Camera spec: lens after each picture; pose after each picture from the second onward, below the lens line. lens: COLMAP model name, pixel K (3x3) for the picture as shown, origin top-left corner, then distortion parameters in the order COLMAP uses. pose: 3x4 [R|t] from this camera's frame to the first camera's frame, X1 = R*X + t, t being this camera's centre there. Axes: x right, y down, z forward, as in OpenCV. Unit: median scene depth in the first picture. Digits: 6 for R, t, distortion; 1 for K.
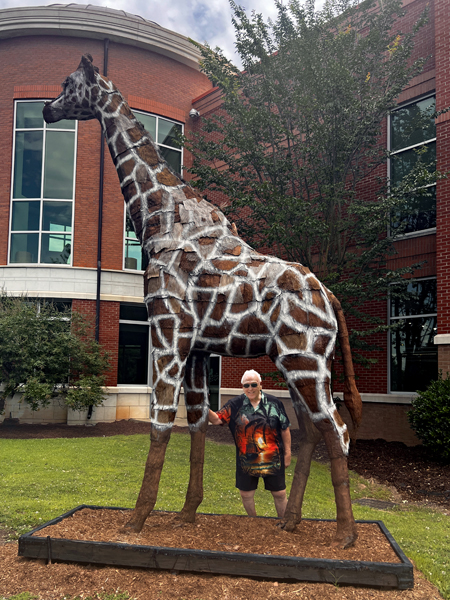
lens RADIAL K [[572.9, 0, 224.6], [0, 572.9, 350.0], [0, 0, 1]] dist [0.082420, -0.130721]
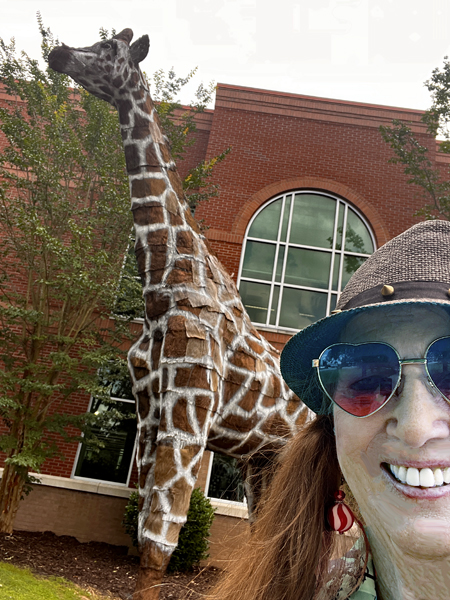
lens RADIAL K [[561.4, 0, 225.0], [0, 561.4, 300.0], [0, 0, 1]] dist [0.076418, -0.003295]
pose [[0.652868, 0.325542, 0.683948, -0.614933], [-0.183612, 0.944021, -0.274063, 0.024812], [-0.734881, 0.053346, 0.676095, 0.444006]]
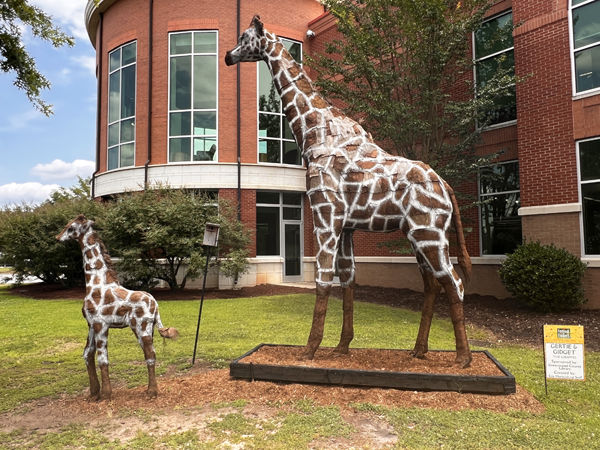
lens RADIAL K [[501.5, 0, 292.4], [0, 501.5, 227.2], [0, 0, 1]] dist [-0.001689, -0.000366]
pose [[0.997348, -0.032608, -0.065061, -0.099424], [0.032953, 0.999448, 0.004231, -0.011038], [0.064887, -0.006363, 0.997872, -0.197897]]
